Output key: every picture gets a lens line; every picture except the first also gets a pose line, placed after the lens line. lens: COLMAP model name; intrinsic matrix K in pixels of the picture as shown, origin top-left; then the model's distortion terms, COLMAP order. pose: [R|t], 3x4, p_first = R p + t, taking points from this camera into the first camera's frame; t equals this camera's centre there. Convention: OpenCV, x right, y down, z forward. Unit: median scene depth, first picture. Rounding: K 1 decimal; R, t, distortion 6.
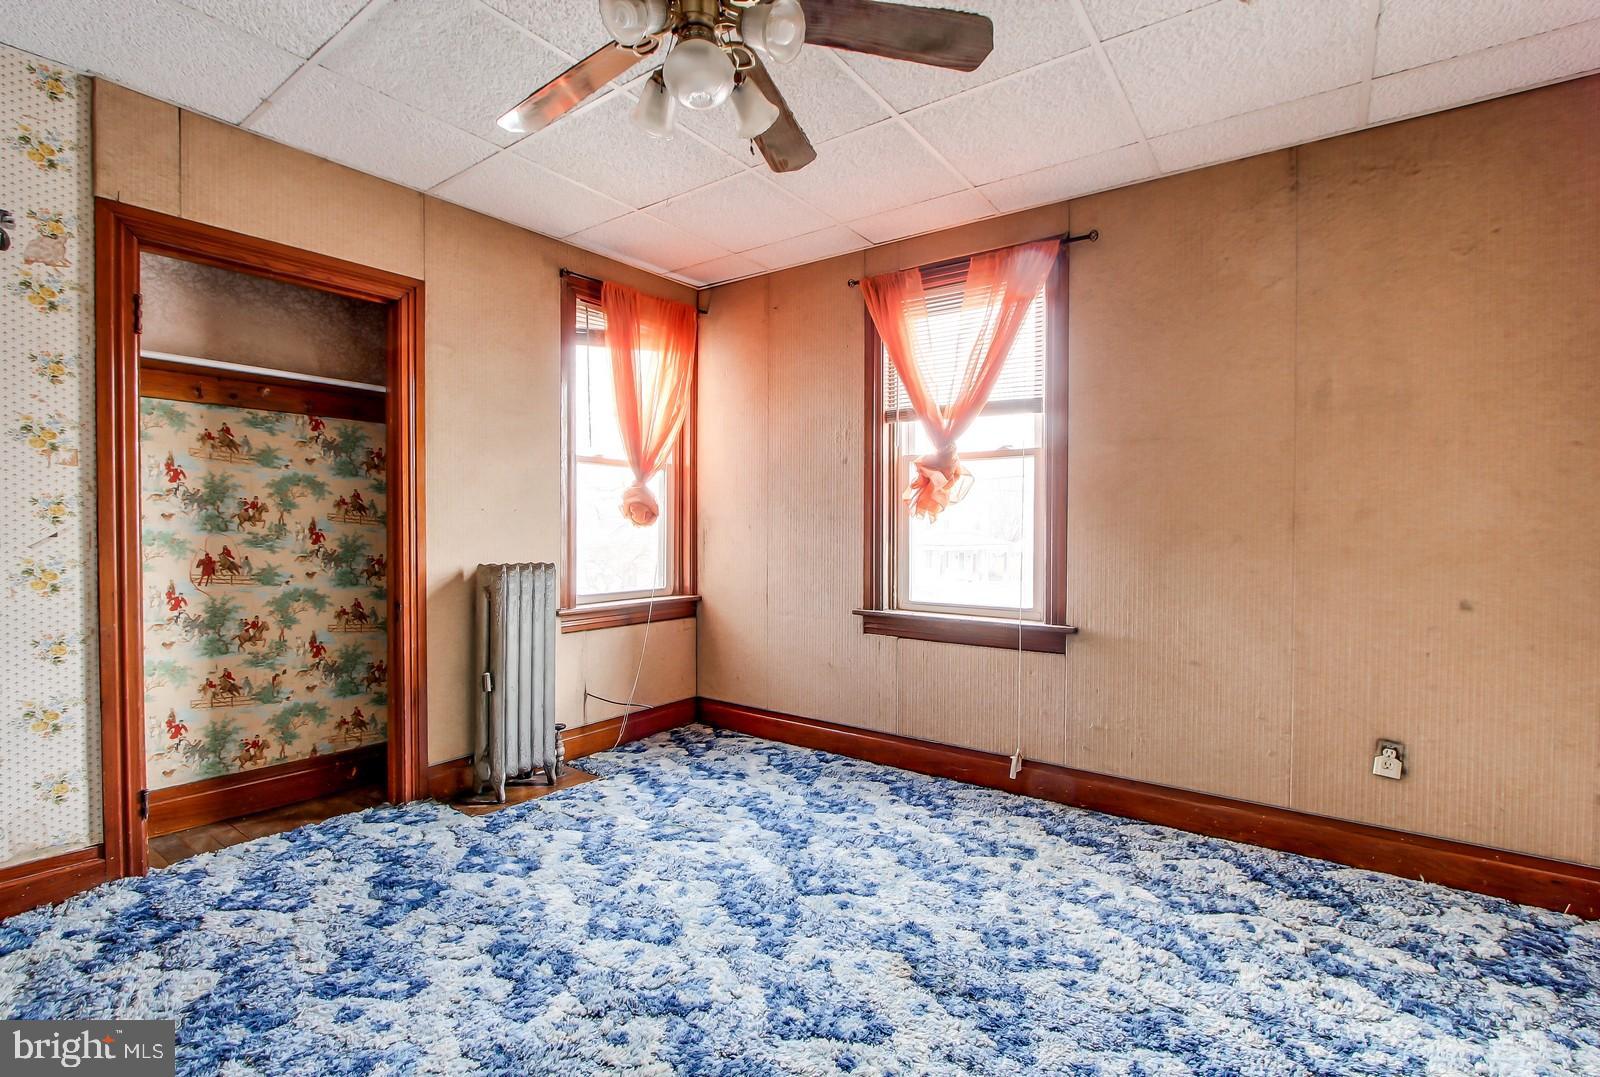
lens RADIAL K [[737.1, 0, 807.9], [0, 737.1, 536.8], [0, 0, 1]] dist [-0.015084, 0.001472]
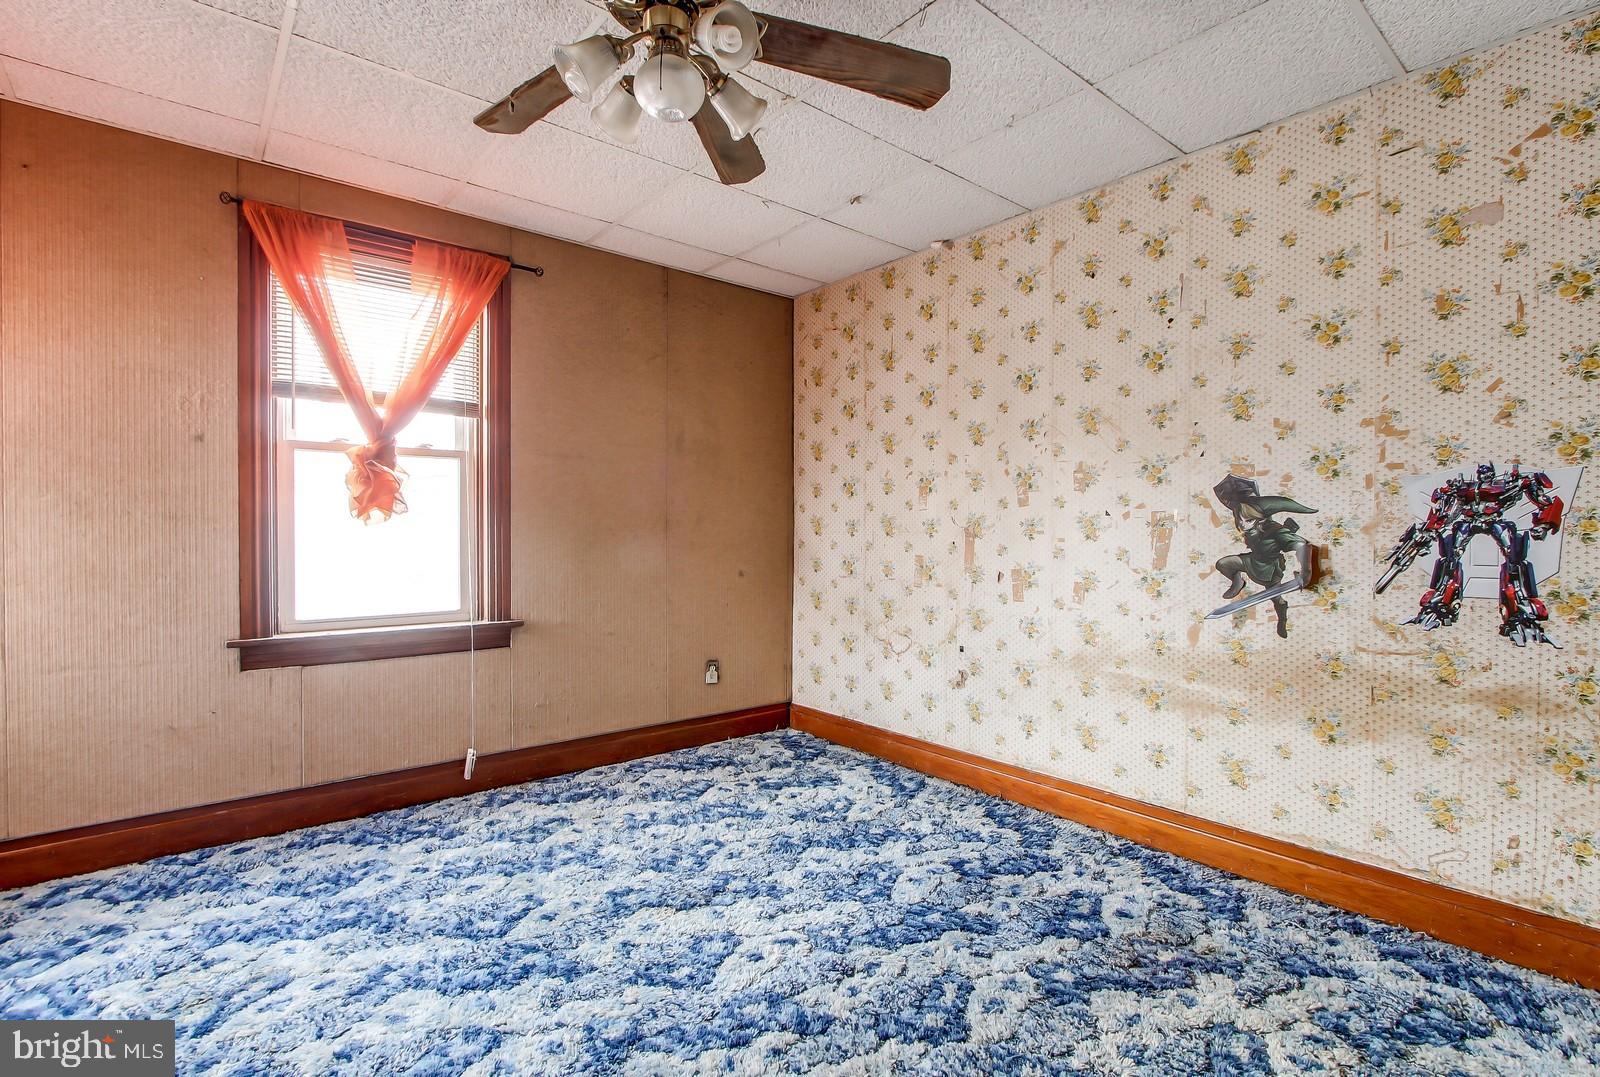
lens RADIAL K [[737.1, 0, 807.9], [0, 737.1, 536.8], [0, 0, 1]] dist [-0.015084, 0.001472]
pose [[0.256264, -0.014146, 0.966503, -0.640835], [0.011126, 0.999870, 0.011685, -0.010378], [-0.966543, 0.007759, 0.256388, 0.329851]]
